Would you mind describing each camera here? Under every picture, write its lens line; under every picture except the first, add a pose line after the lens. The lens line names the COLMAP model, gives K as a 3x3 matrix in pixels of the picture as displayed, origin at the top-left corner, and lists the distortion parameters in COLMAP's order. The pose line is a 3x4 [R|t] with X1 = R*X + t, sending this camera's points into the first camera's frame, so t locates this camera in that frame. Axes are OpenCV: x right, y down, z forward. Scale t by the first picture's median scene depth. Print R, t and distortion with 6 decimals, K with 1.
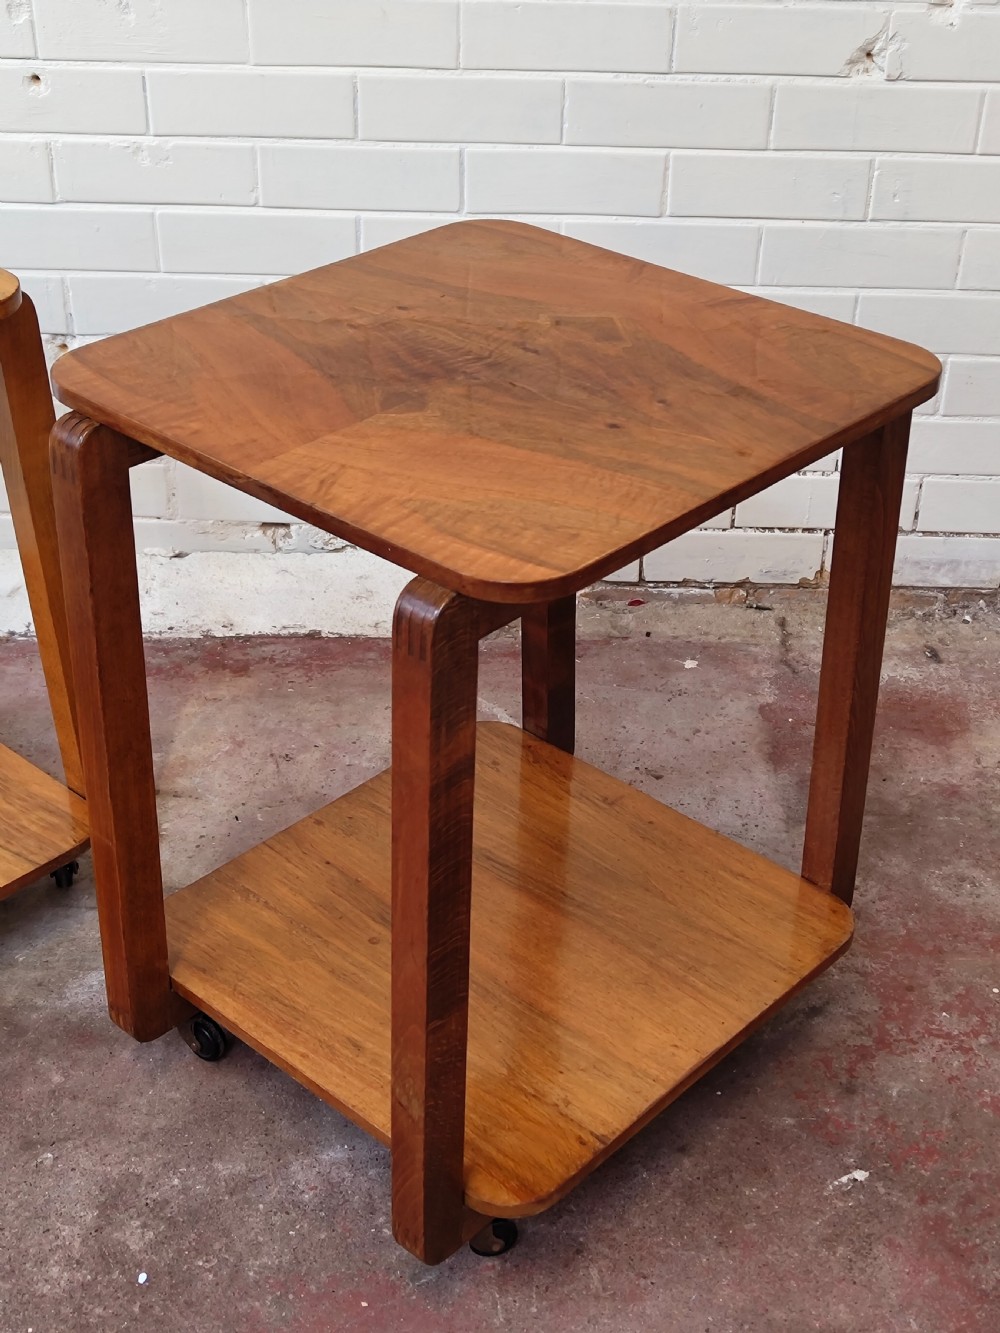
lens RADIAL K [[1834.0, 0, 545.6], [0, 1834.0, 690.1], [0, 0, 1]] dist [0.025621, 0.000000]
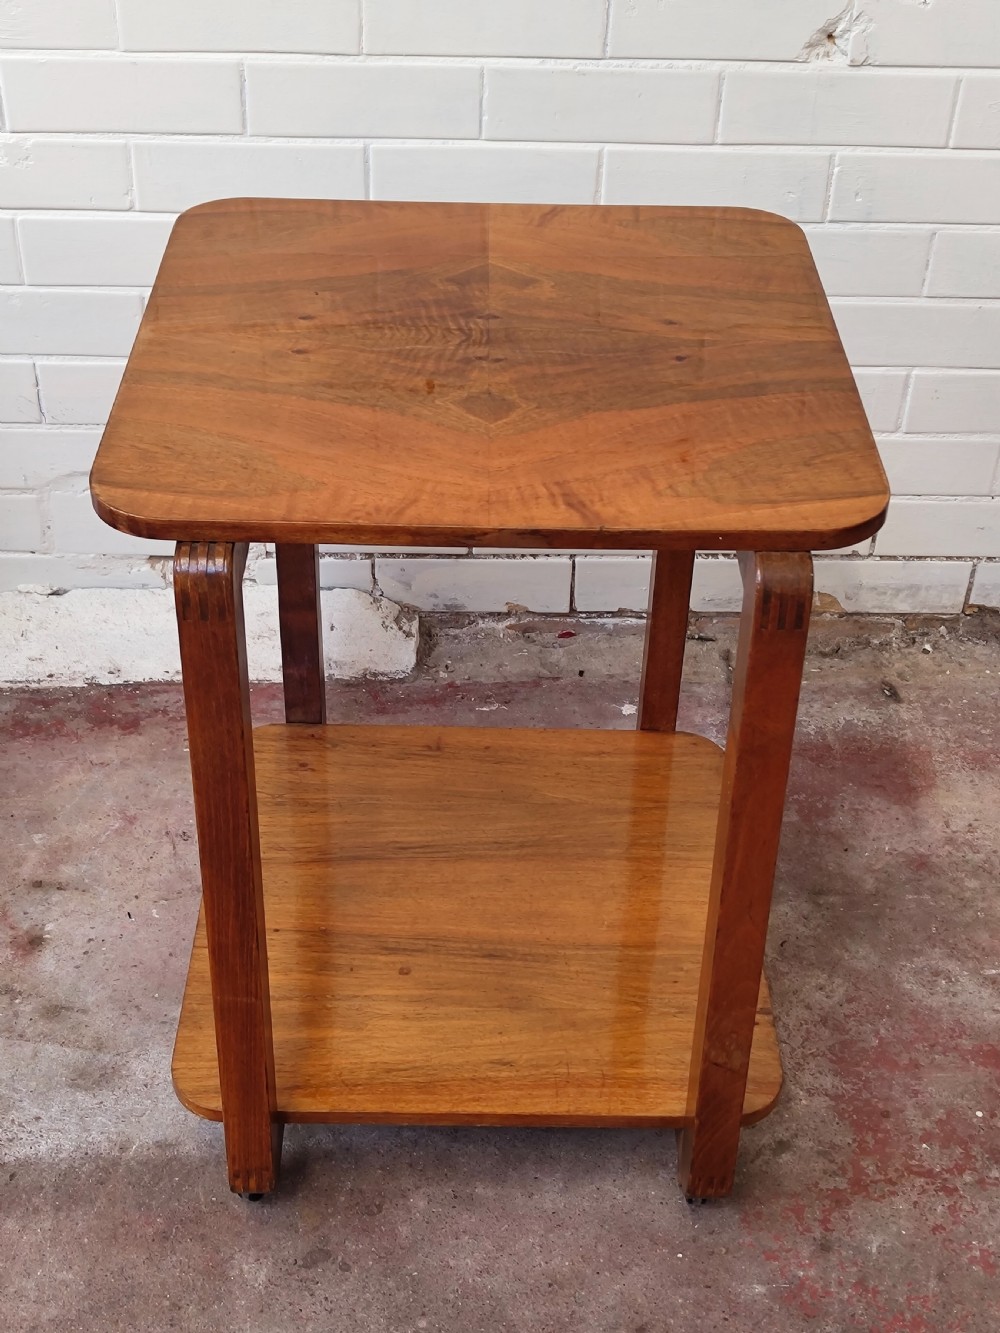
lens RADIAL K [[1834.0, 0, 515.7], [0, 1834.0, 708.5], [0, 0, 1]] dist [0.025621, 0.000000]
pose [[0.999198, -0.016603, 0.036433, -0.010968], [0.013796, 0.997014, 0.075979, -0.092919], [-0.037585, -0.075416, 0.996444, 0.105926]]
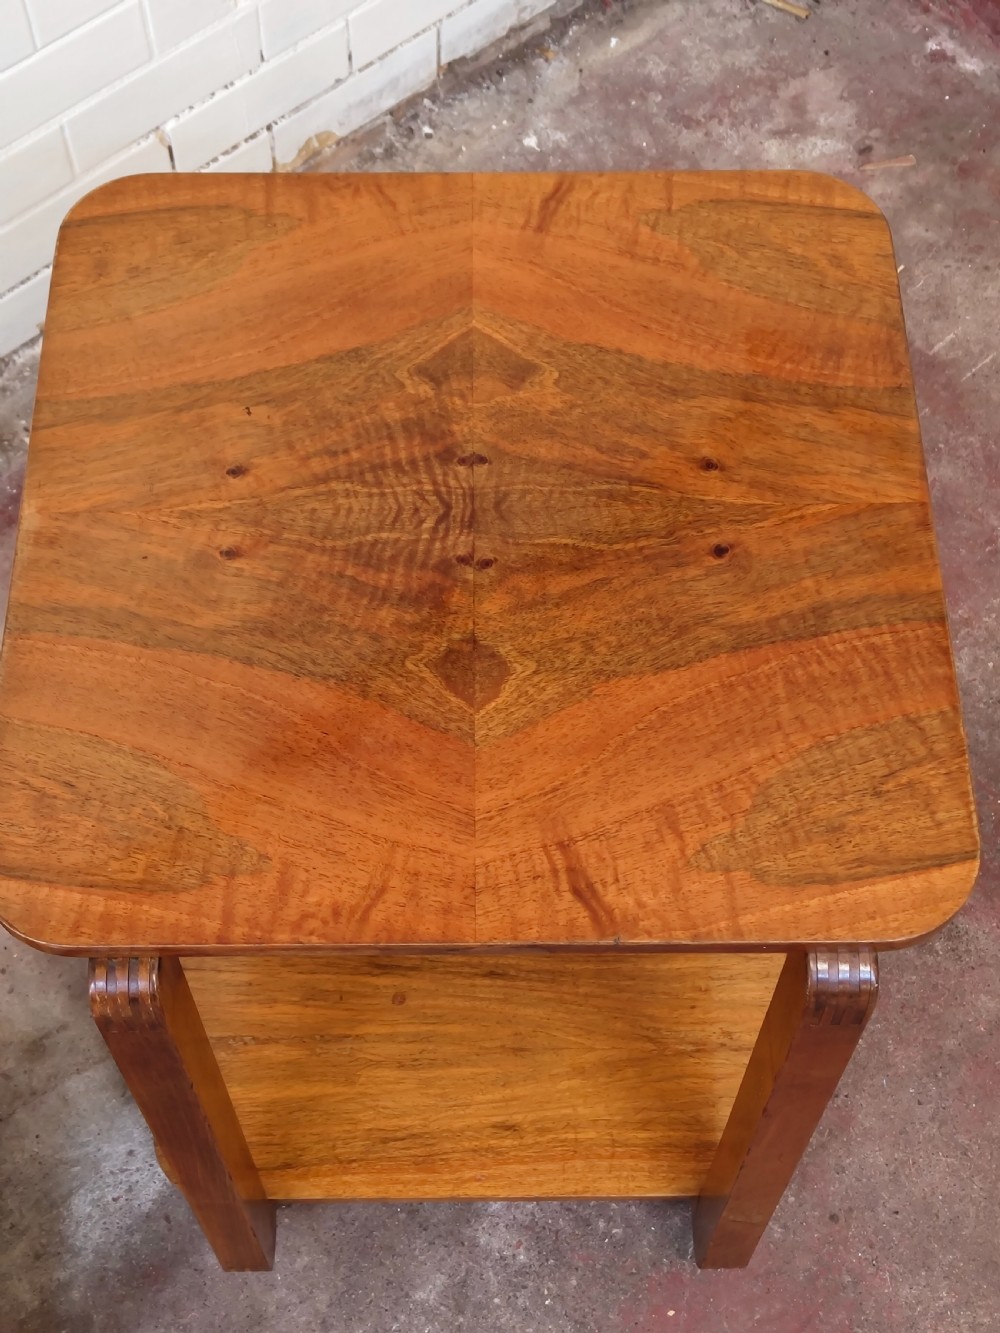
lens RADIAL K [[1834.0, 0, 493.0], [0, 1834.0, 664.8], [0, 0, 1]] dist [0.025621, 0.000000]
pose [[0.737636, -0.596656, 0.316061, -0.195093], [0.368399, 0.747934, 0.552156, -0.362642], [-0.565840, -0.290854, 0.771511, 0.278484]]
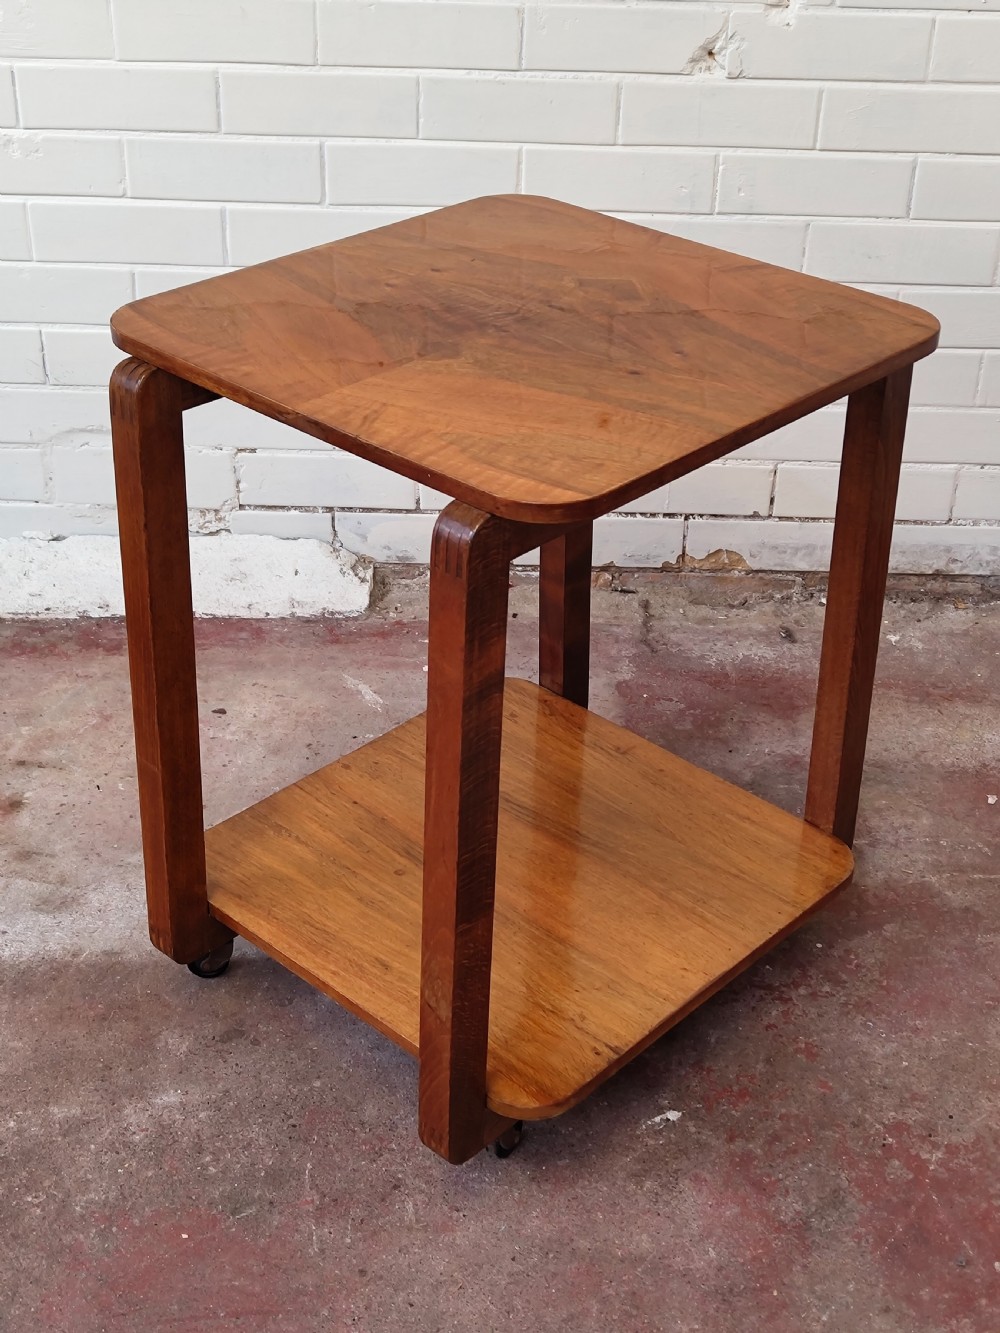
lens RADIAL K [[1834.0, 0, 536.0], [0, 1834.0, 681.8], [0, 0, 1]] dist [0.025621, 0.000000]
pose [[0.999901, -0.000215, 0.014061, 0.060670], [0.000460, 0.999848, -0.017444, 0.027941], [-0.014055, 0.017448, 0.999749, -0.033311]]
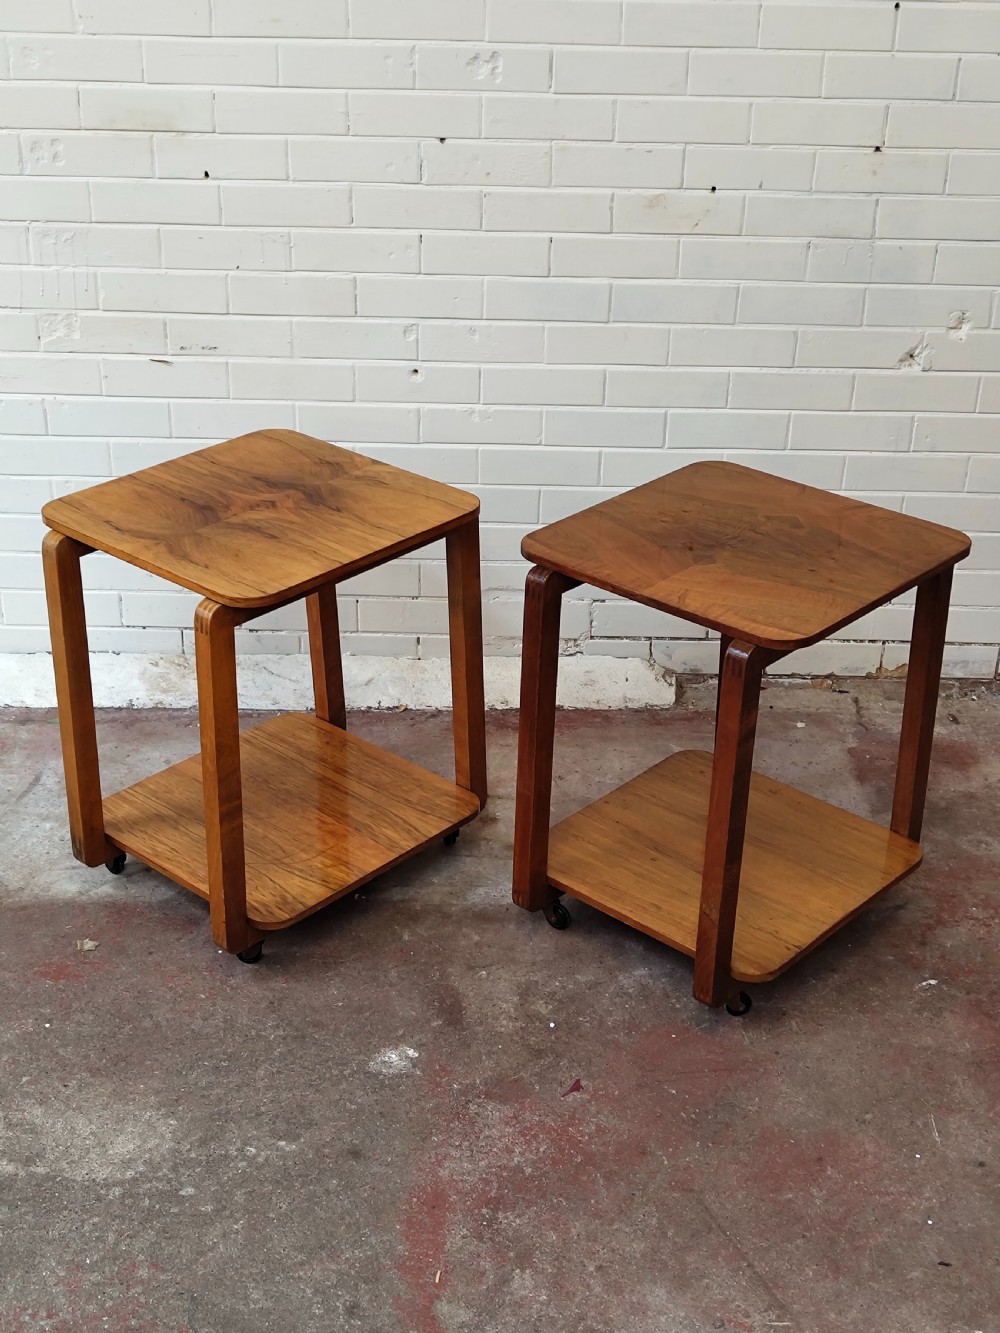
lens RADIAL K [[1834.0, 0, 504.0], [0, 1834.0, 700.3], [0, 0, 1]] dist [0.025621, 0.000000]
pose [[0.999988, -0.002755, -0.004148, -0.187173], [0.002403, 0.996580, -0.082594, 0.104480], [0.004361, 0.082583, 0.996575, -0.638557]]
